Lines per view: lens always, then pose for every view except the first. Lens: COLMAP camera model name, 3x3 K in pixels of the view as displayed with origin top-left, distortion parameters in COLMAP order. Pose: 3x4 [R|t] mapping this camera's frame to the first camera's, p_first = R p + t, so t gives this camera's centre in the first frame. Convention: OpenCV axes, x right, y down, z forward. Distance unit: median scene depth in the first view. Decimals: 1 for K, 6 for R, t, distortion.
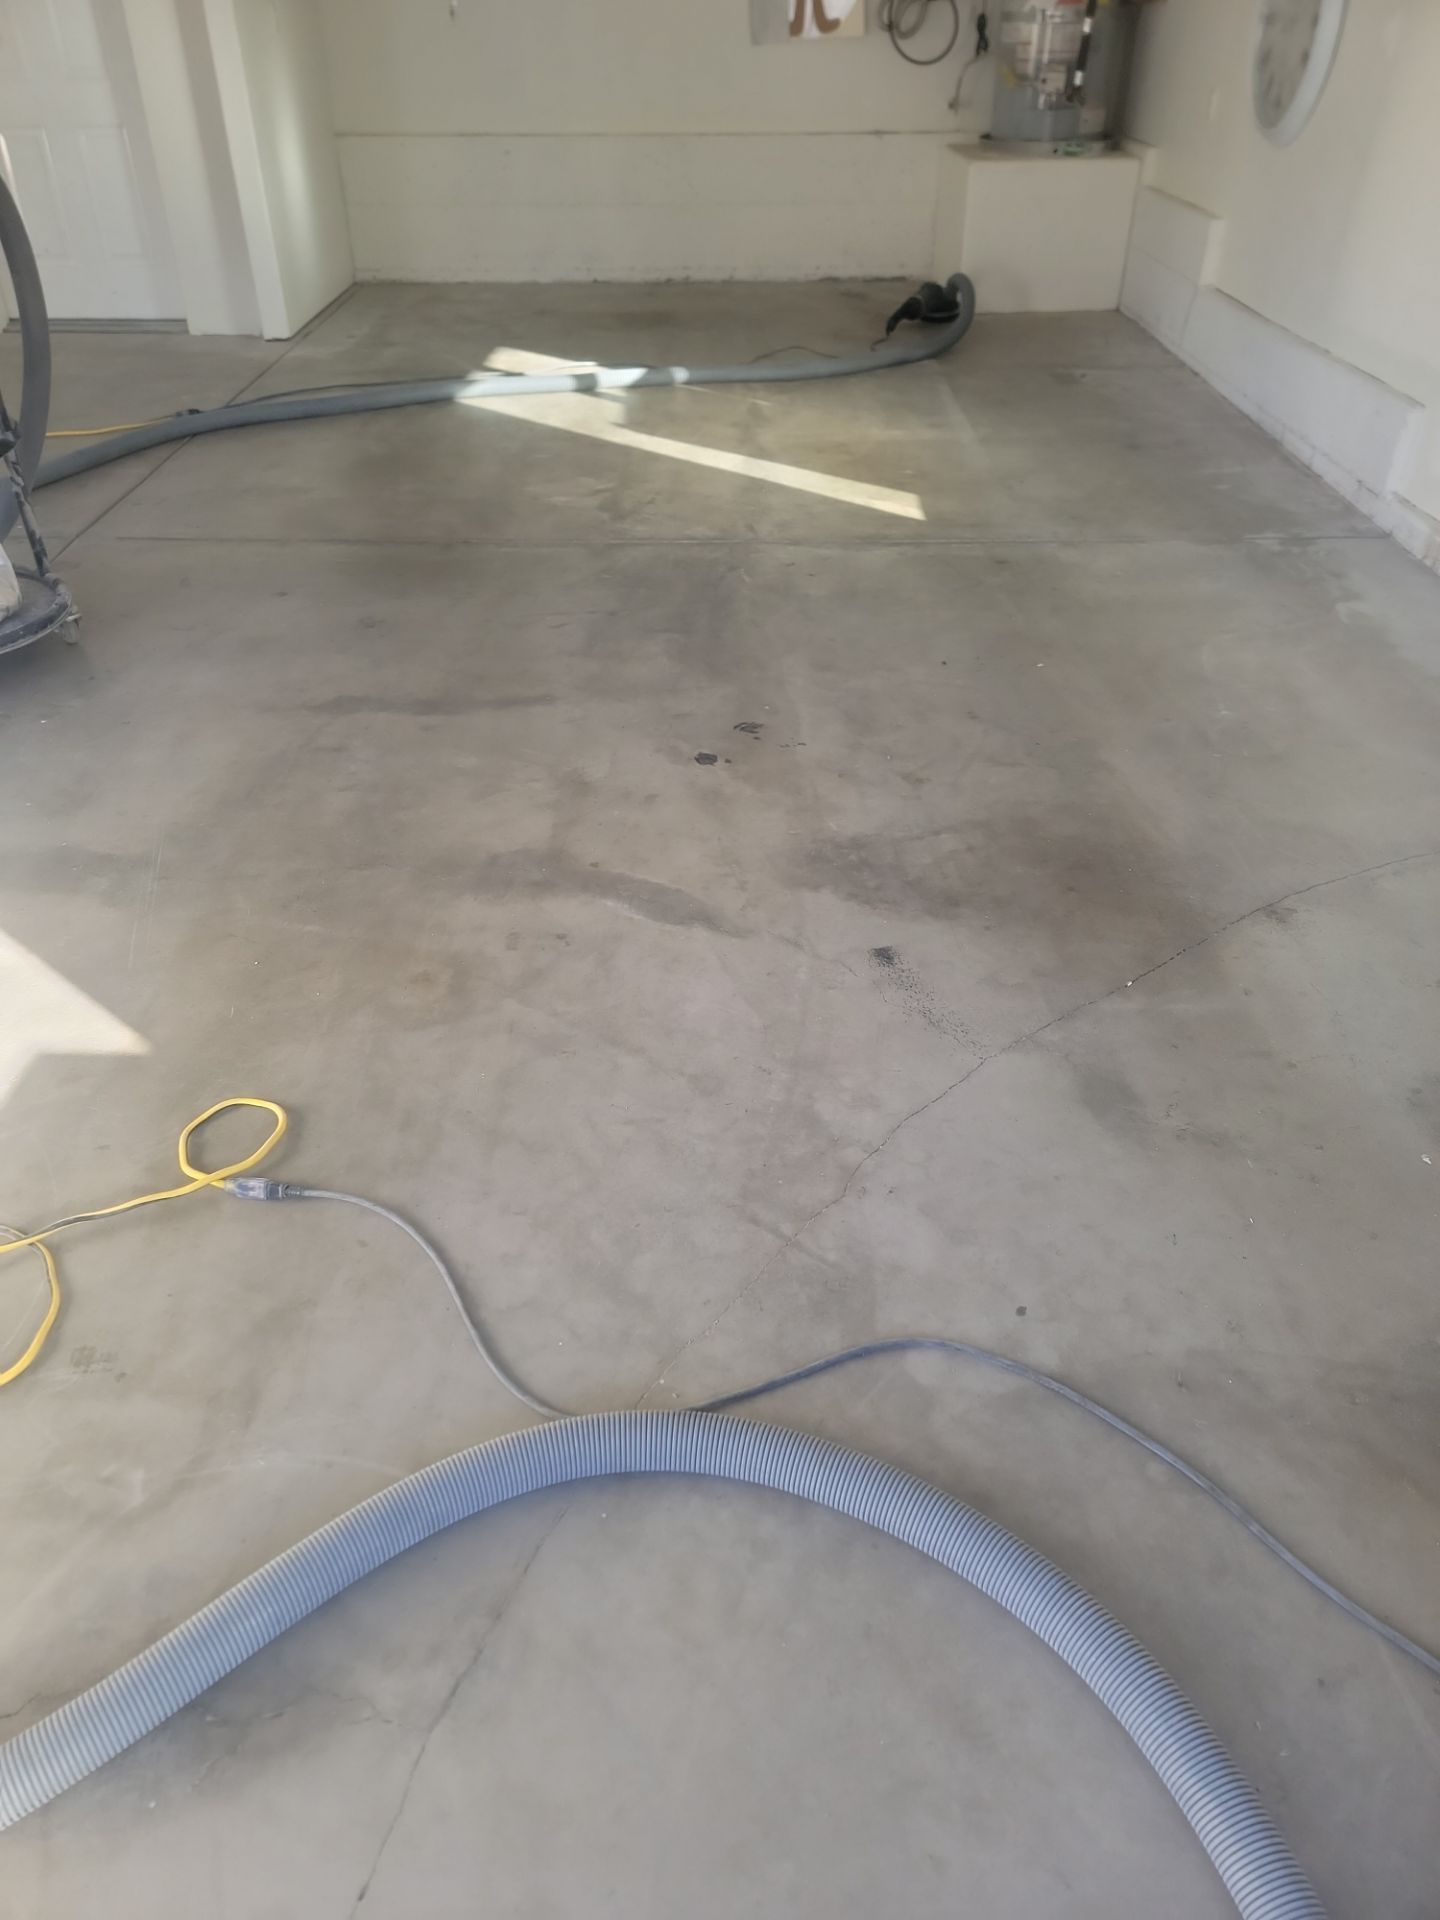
lens RADIAL K [[1346.6, 0, 728.2], [0, 1346.6, 1000.3], [0, 0, 1]] dist [0.090795, -0.092619]
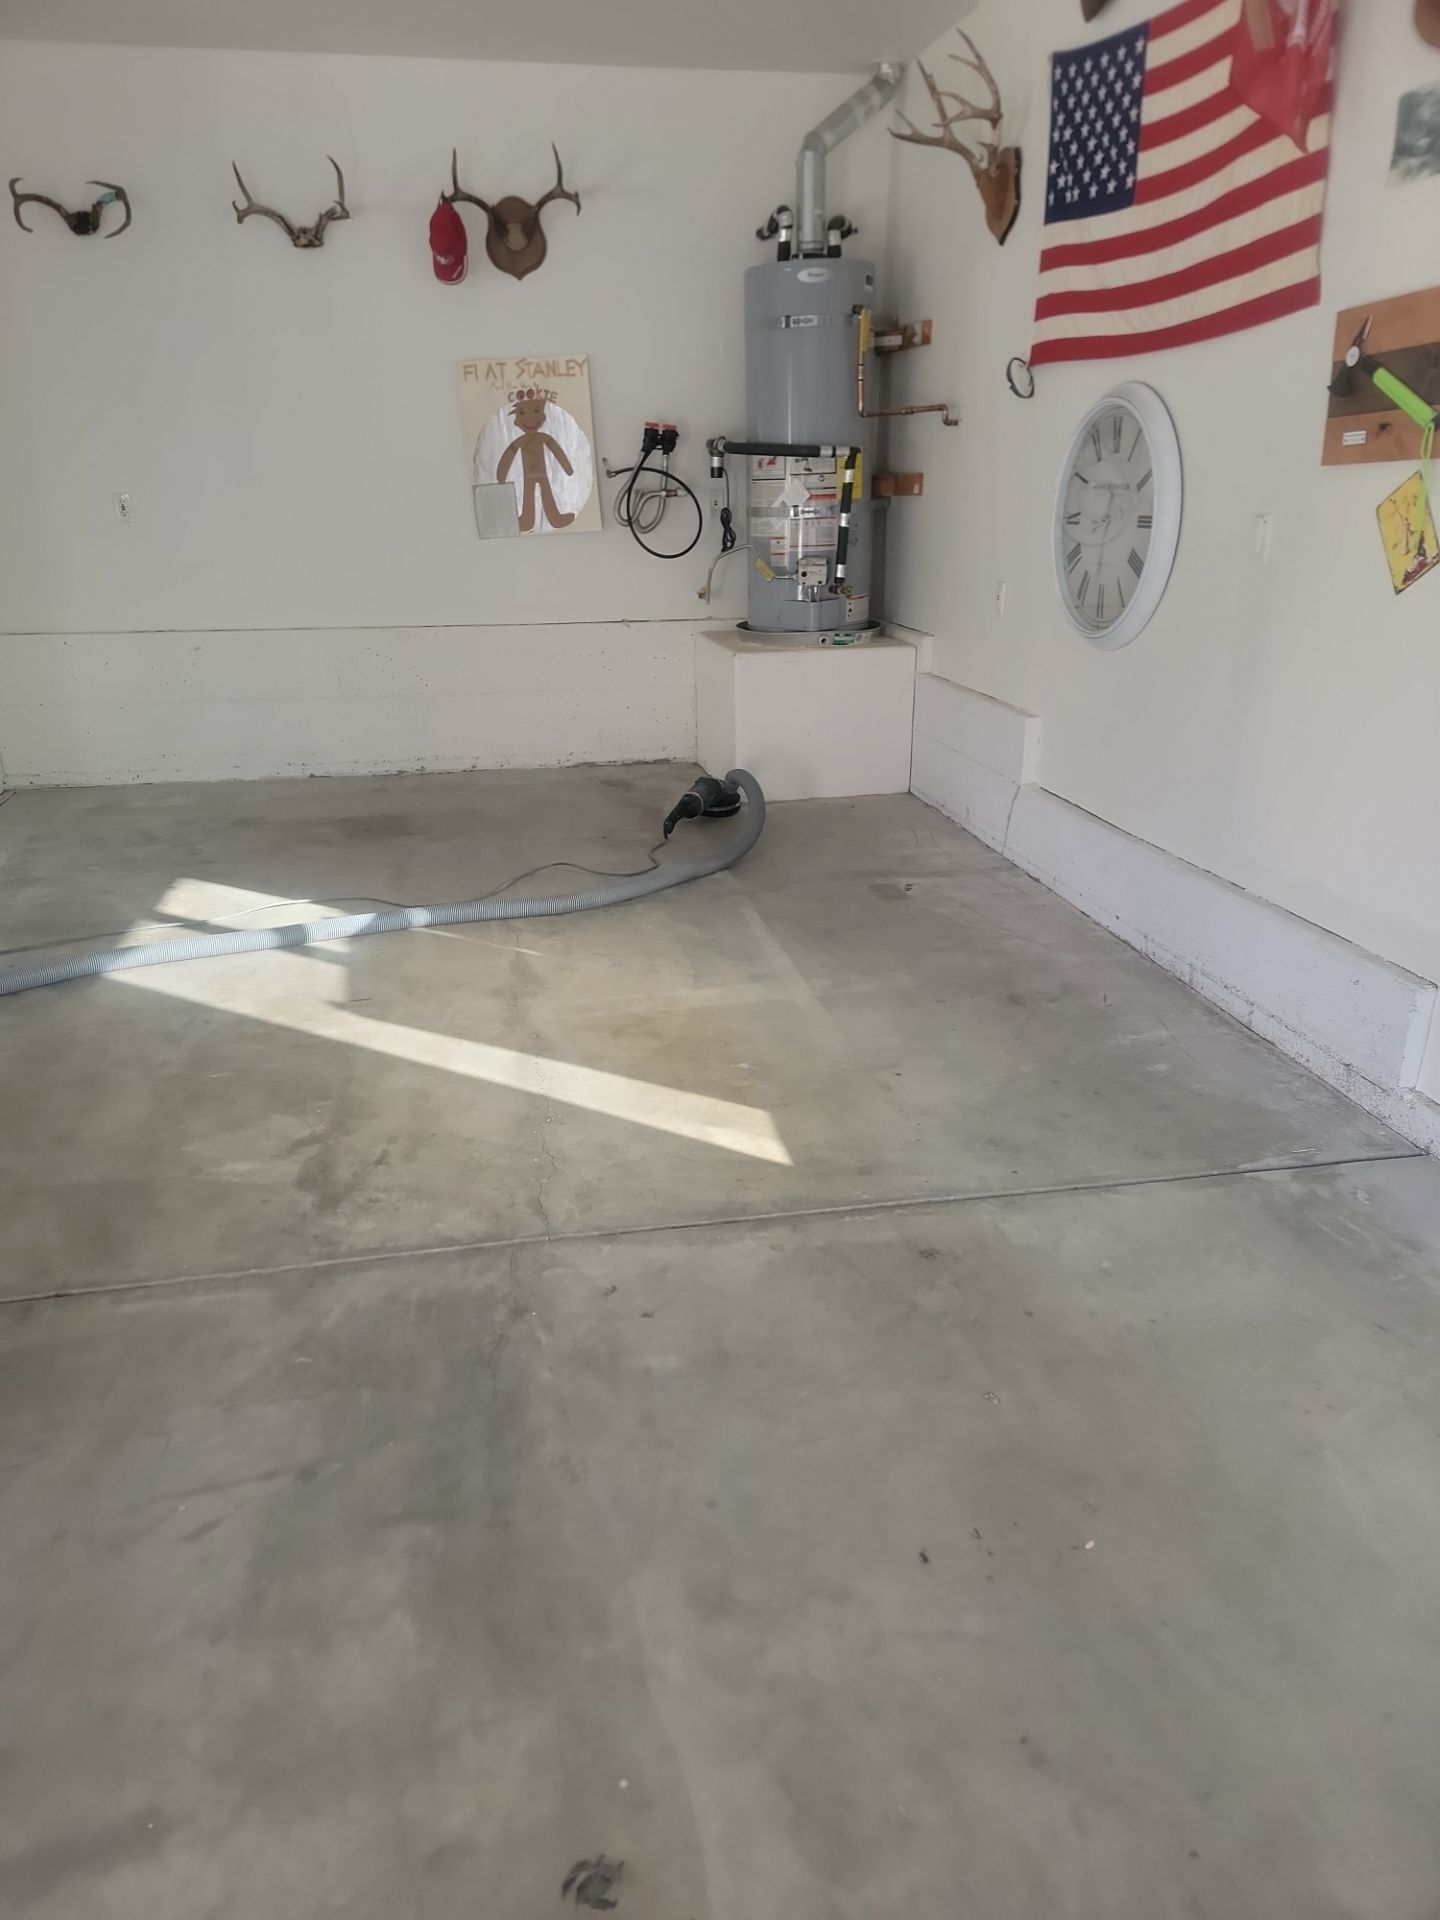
lens RADIAL K [[1346.6, 0, 728.2], [0, 1346.6, 1000.3], [0, 0, 1]] dist [0.090795, -0.092619]
pose [[0.981945, -0.071439, 0.175161, -0.000384], [0.114272, 0.961924, -0.248283, -0.202316], [-0.150754, 0.263816, 0.952719, 0.252638]]
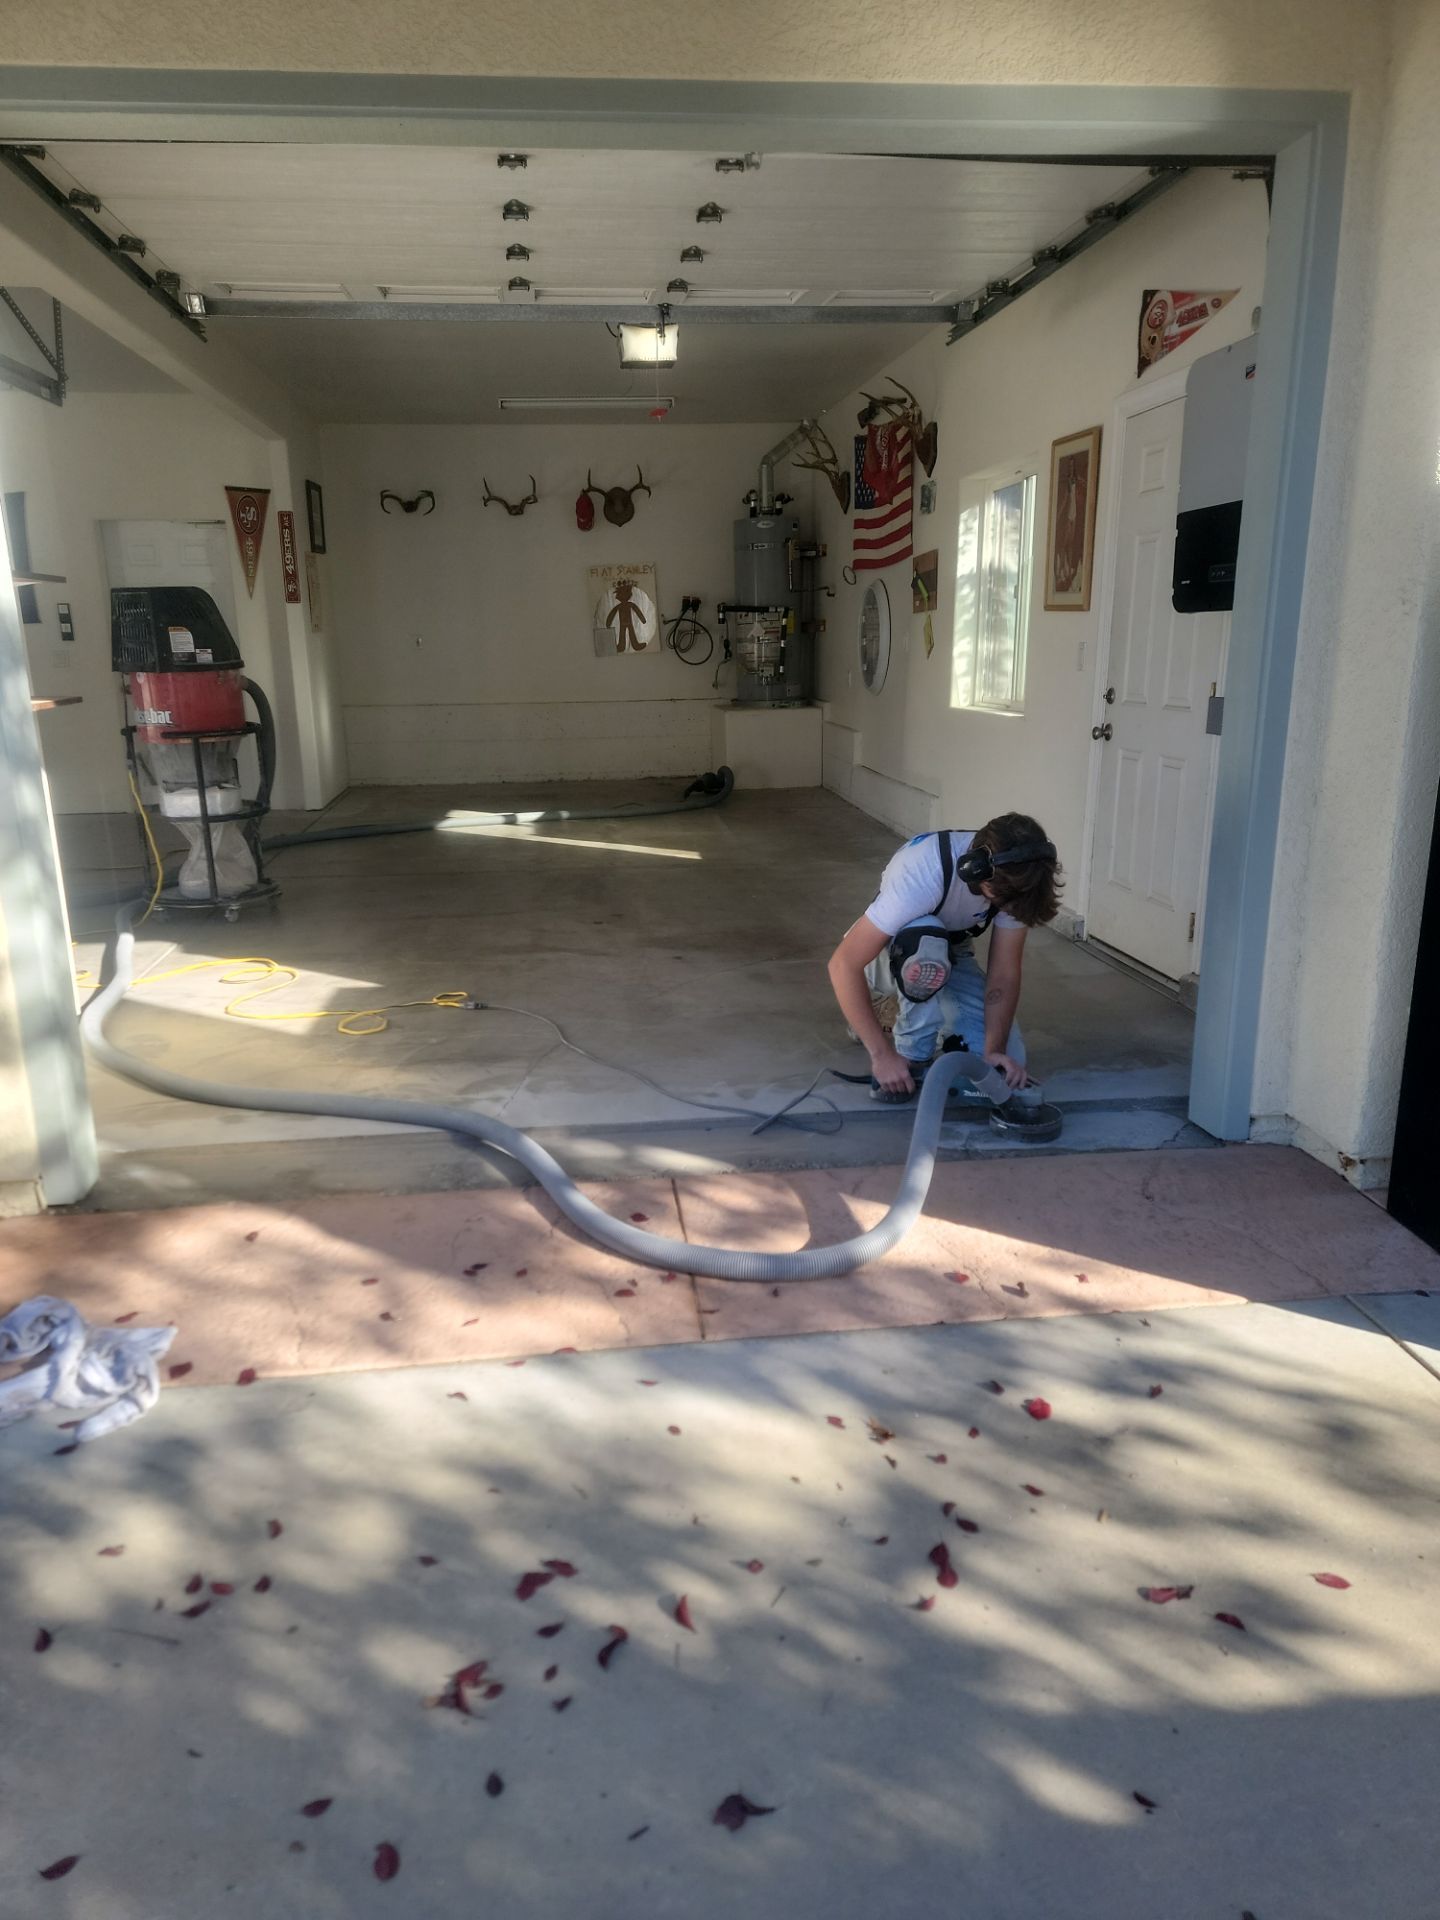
lens RADIAL K [[1285.2, 0, 716.6], [0, 1285.2, 999.1], [0, 0, 1]] dist [0.085711, -0.074105]
pose [[0.993624, -0.044633, 0.103538, -0.023892], [0.077702, 0.936492, -0.341973, 0.341091], [-0.081699, 0.347837, 0.933988, -0.469711]]
